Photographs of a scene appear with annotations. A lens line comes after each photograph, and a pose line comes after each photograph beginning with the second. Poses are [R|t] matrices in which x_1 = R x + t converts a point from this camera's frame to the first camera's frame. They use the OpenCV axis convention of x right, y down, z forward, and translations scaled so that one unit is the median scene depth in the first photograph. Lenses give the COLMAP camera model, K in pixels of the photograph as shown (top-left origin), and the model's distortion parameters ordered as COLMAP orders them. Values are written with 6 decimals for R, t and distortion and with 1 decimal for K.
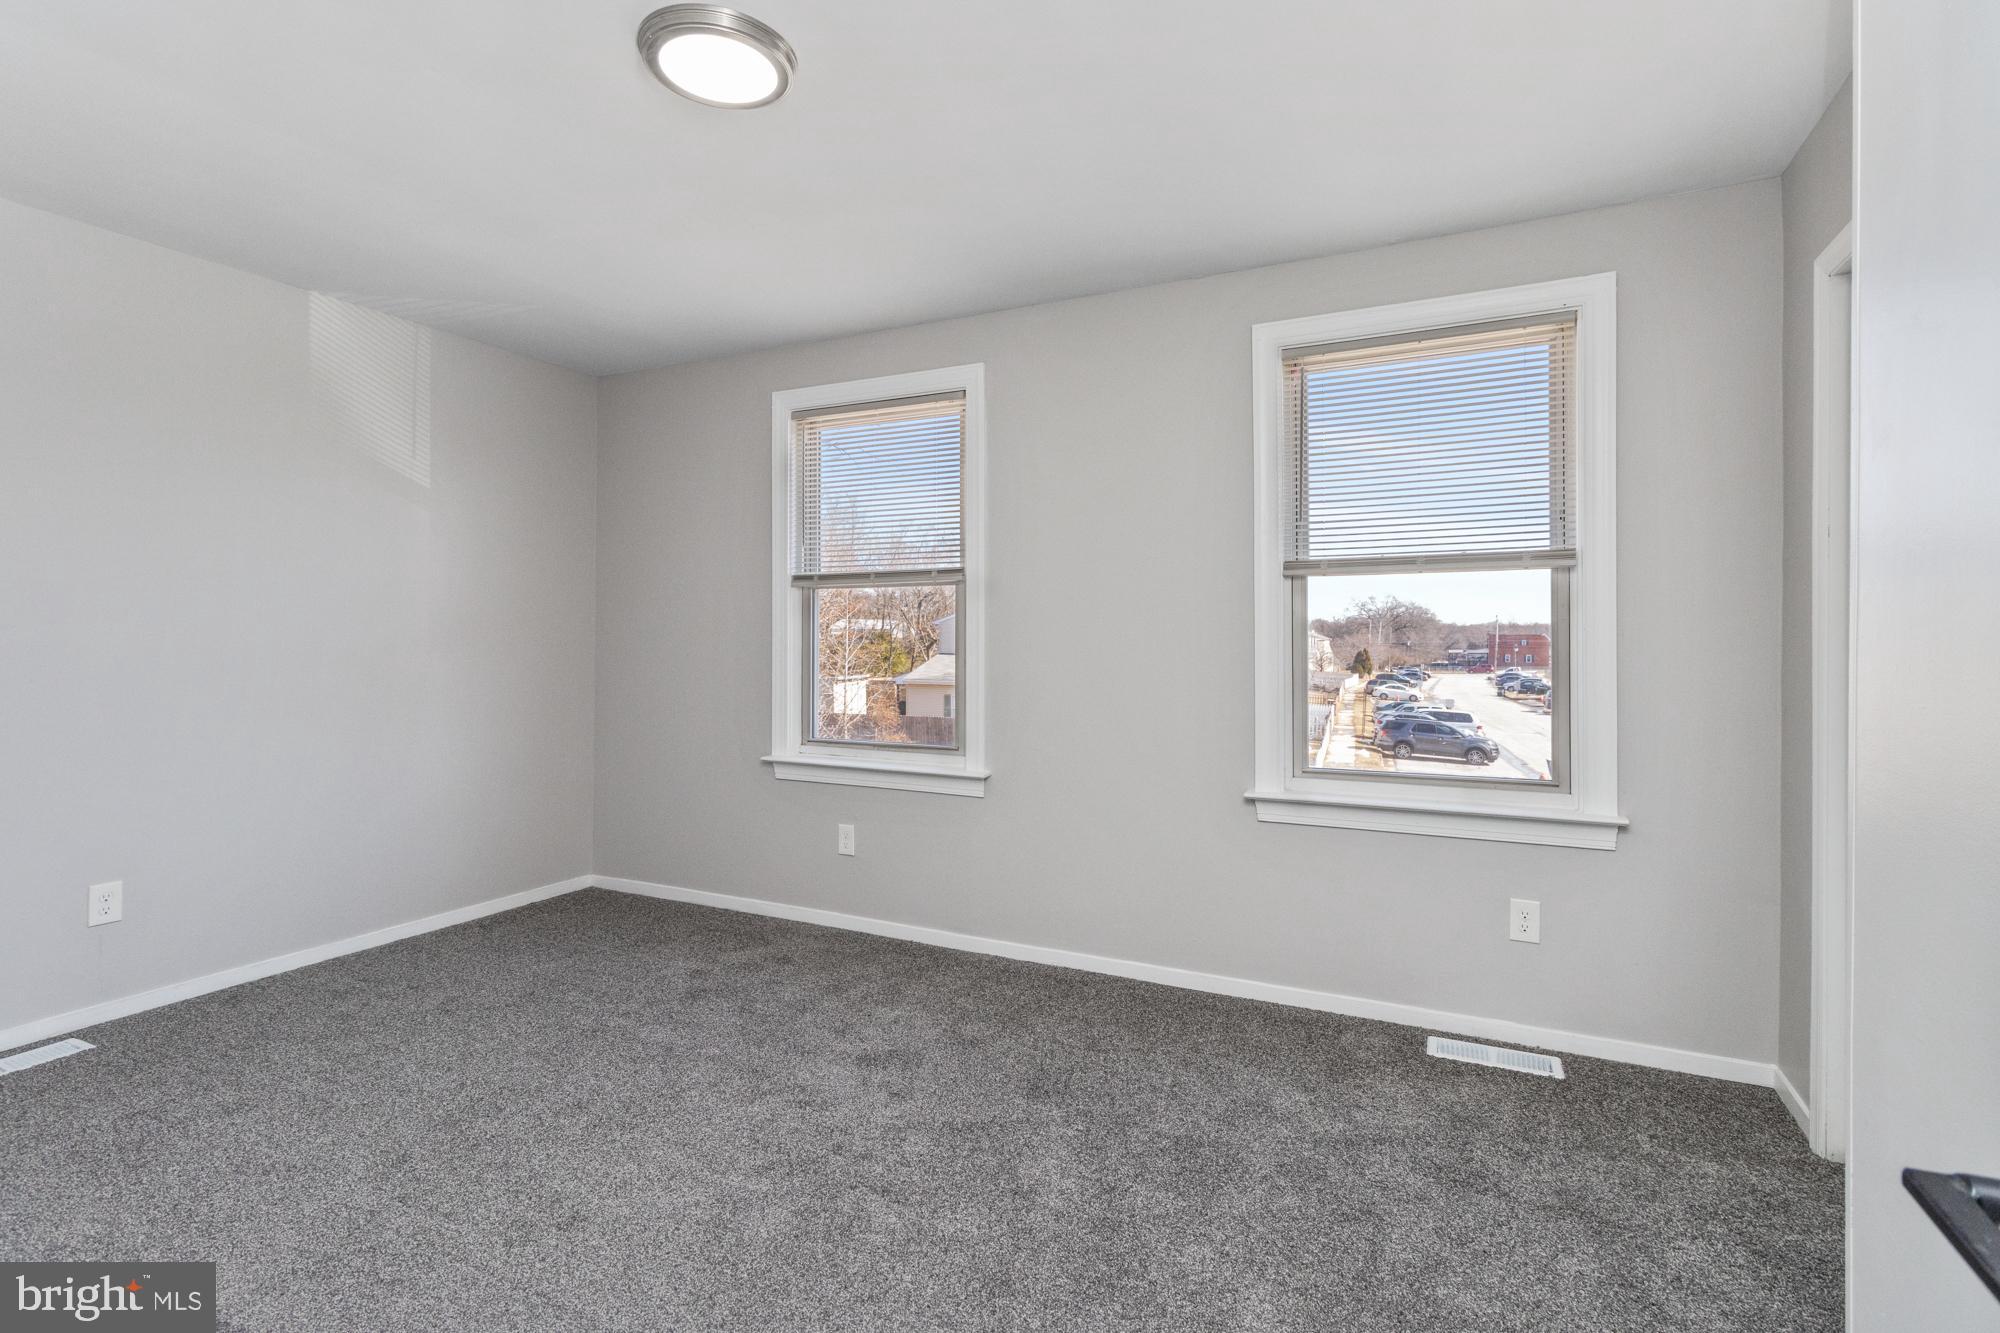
lens RADIAL K [[931.4, 0, 994.2], [0, 931.4, 623.5], [0, 0, 1]] dist [0.000096, 0.001174]
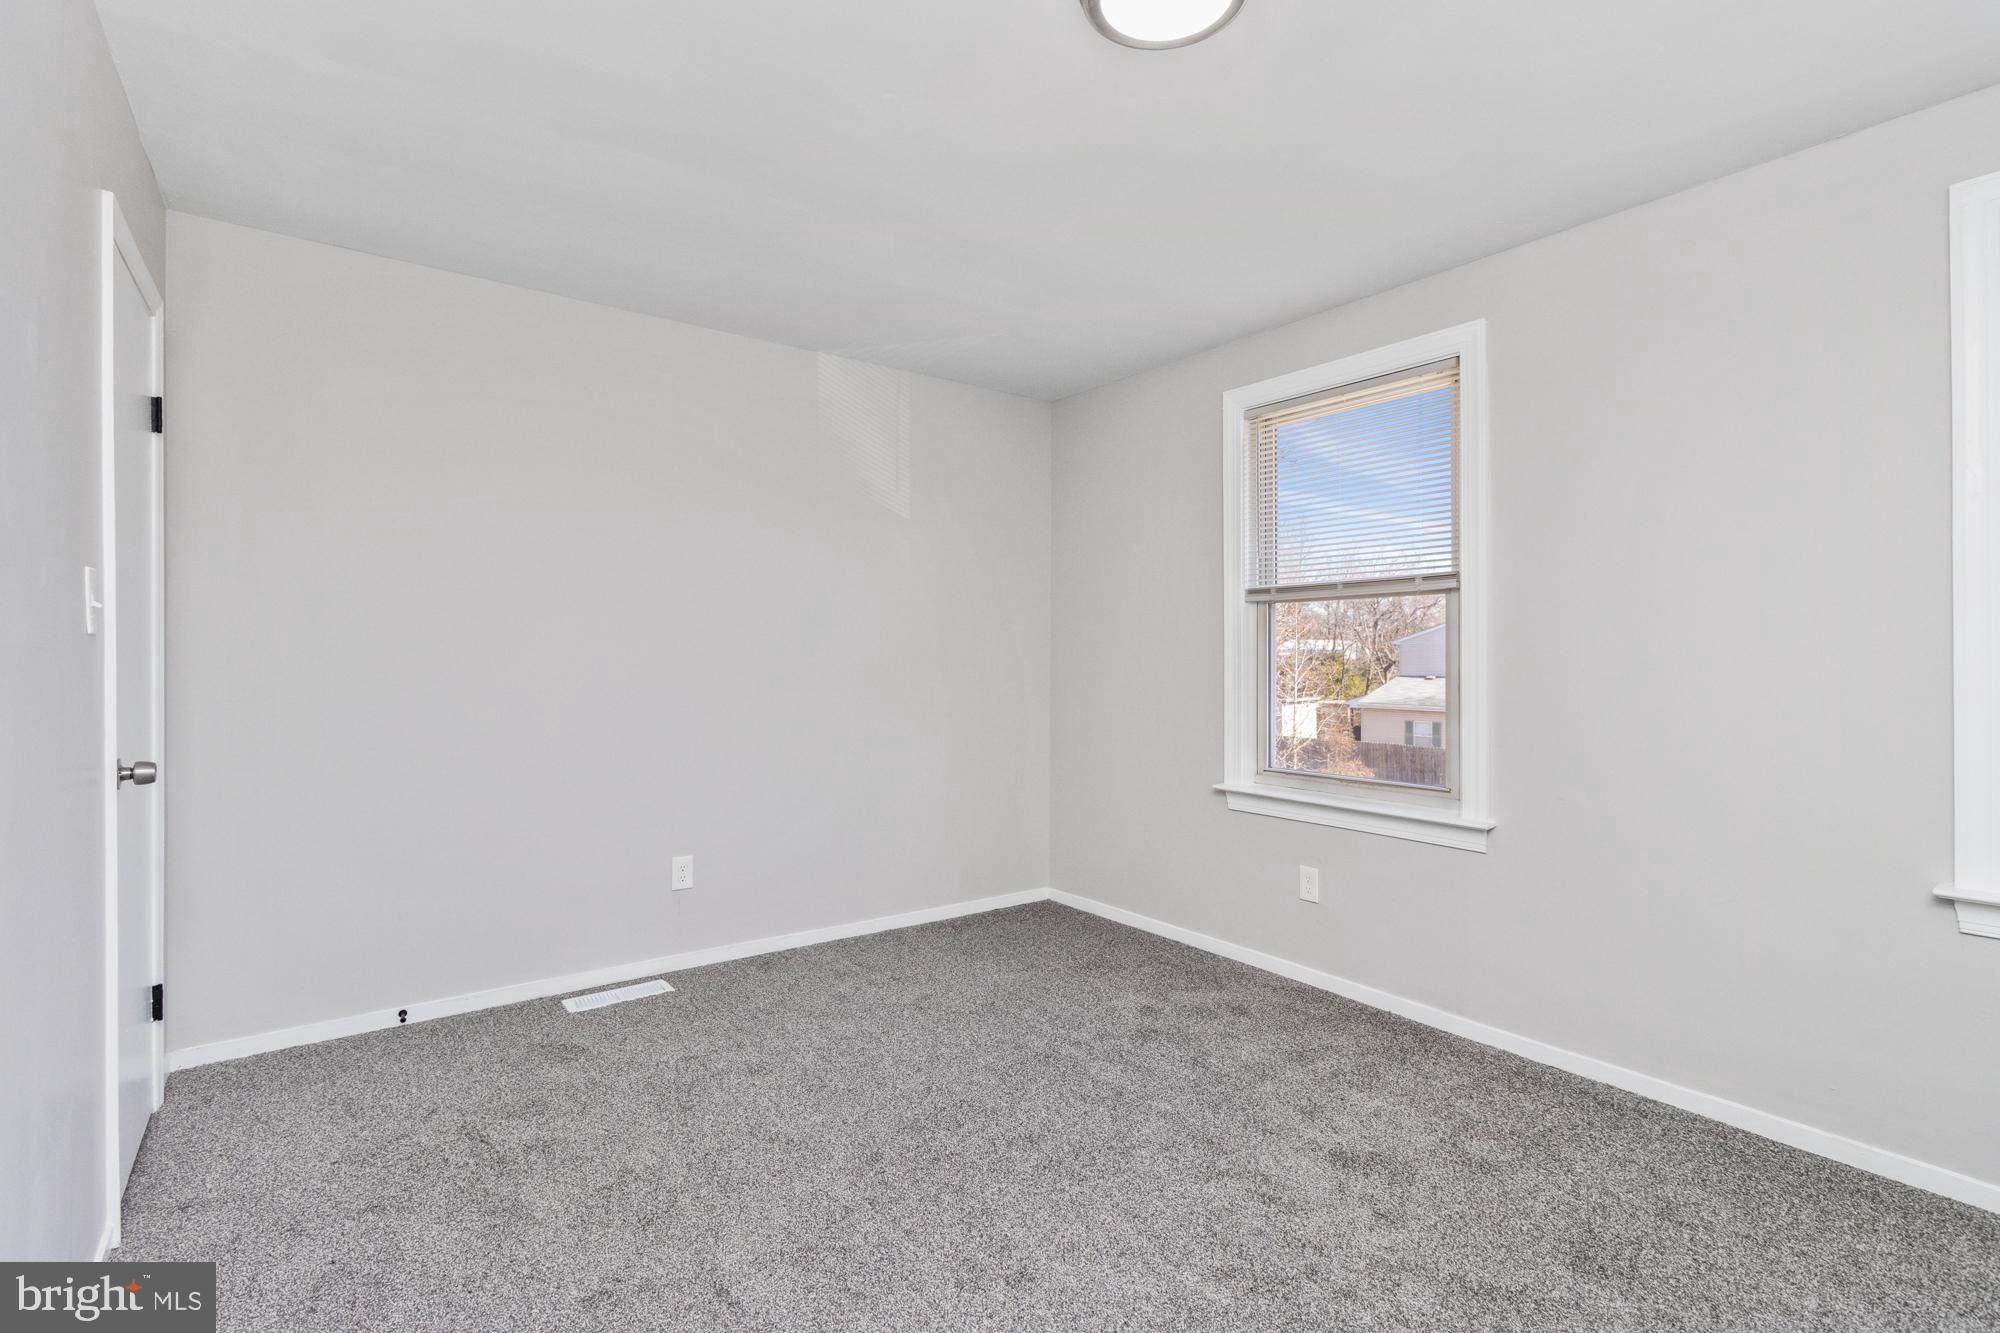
lens RADIAL K [[931.4, 0, 1008.4], [0, 931.4, 652.2], [0, 0, 1]] dist [0.000096, 0.001174]
pose [[0.897748, -0.001145, -0.440508, -0.032876], [0.004884, 0.999961, 0.007355, 0.003831], [0.440483, -0.008755, 0.897718, 0.105136]]
